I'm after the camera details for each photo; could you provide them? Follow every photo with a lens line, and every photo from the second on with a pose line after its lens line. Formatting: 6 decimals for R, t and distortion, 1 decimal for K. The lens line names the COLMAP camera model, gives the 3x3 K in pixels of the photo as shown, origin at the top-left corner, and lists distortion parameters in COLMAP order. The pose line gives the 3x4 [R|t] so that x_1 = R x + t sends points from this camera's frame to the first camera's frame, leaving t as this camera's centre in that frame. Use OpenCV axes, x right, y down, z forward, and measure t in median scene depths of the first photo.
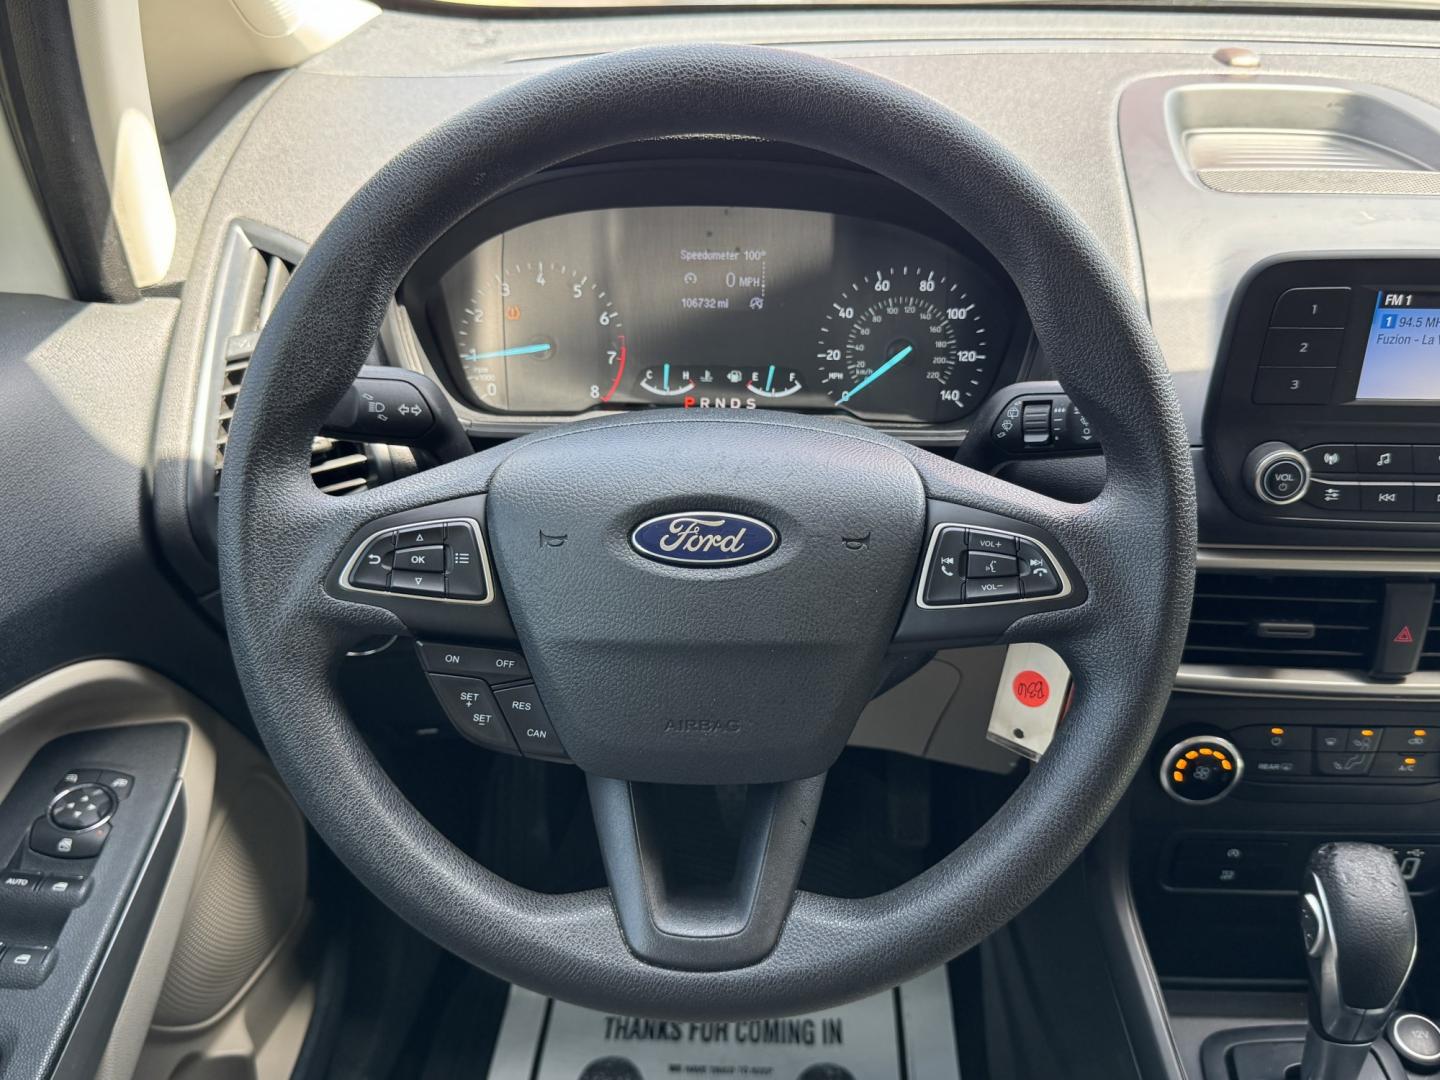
lens RADIAL K [[1293.5, 0, 720.5], [0, 1293.5, 545.6], [0, 0, 1]] dist [0.128245, -0.299462]
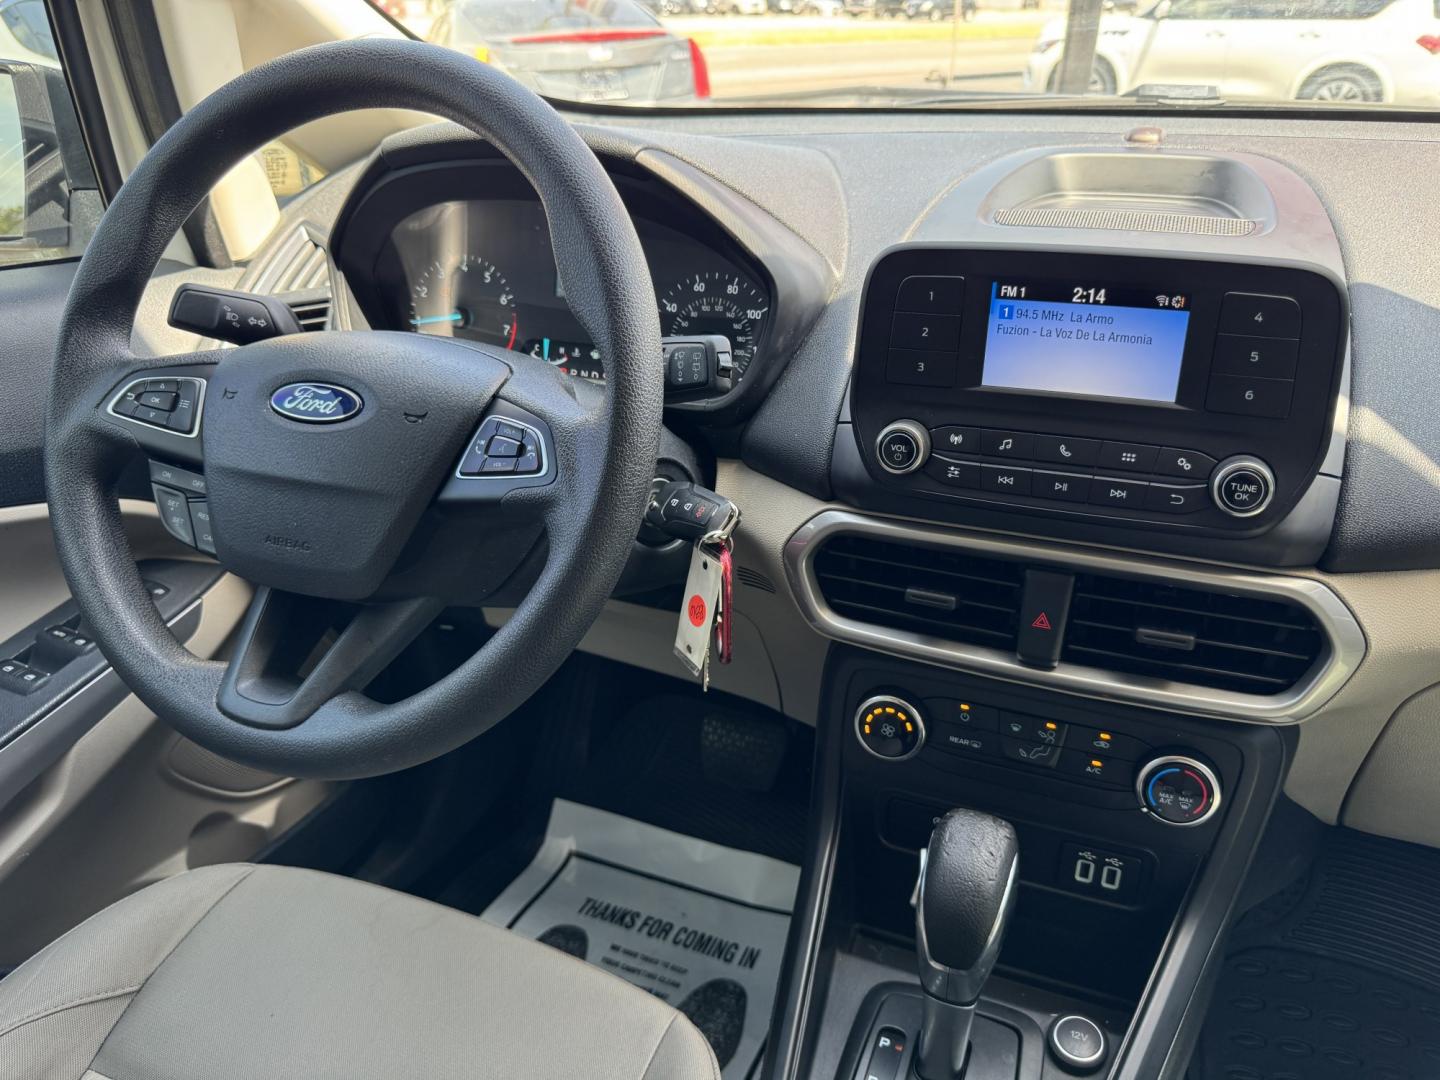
lens RADIAL K [[1039.9, 0, 714.2], [0, 1039.9, 541.5], [0, 0, 1]] dist [0.148849, -0.320586]
pose [[0.929565, 0.138660, -0.341586, 0.529525], [-0.162880, 0.985703, -0.043122, 0.080432], [0.330723, 0.095722, 0.938861, 0.103544]]
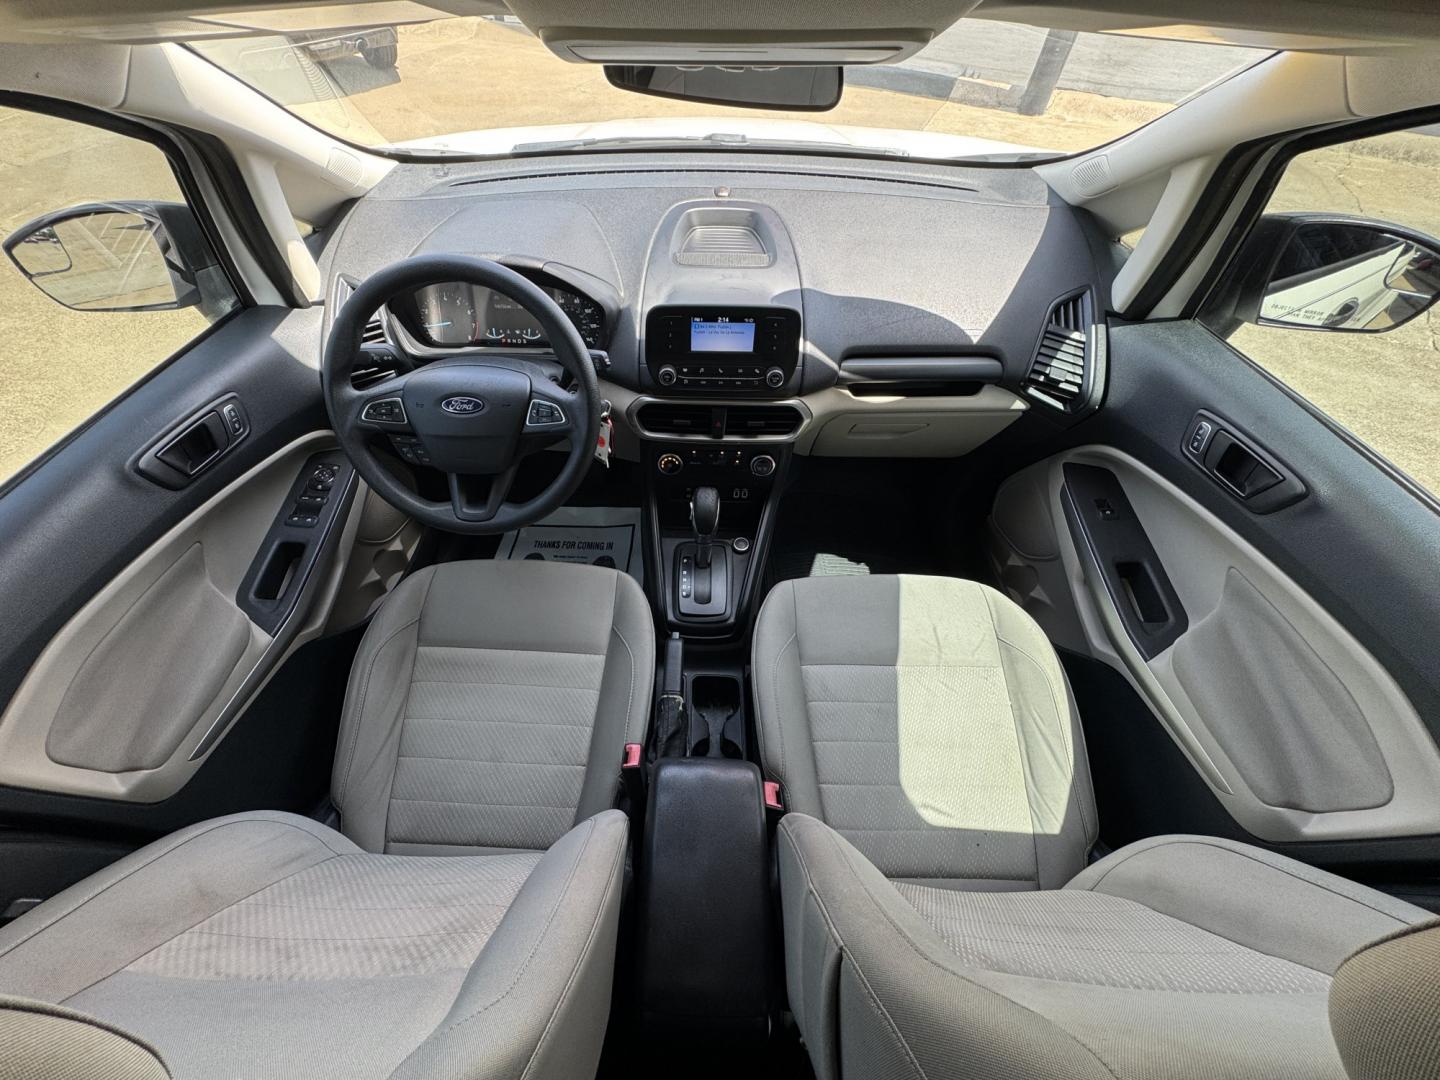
lens RADIAL K [[596.6, 0, 682.4], [0, 596.6, 540.4], [0, 0, 1]] dist [0.000758, 0.000126]
pose [[0.999960, 0.002375, -0.008577, 0.424521], [0.000535, 0.945964, 0.324272, -0.130010], [0.008883, -0.324264, 0.945925, -0.454641]]
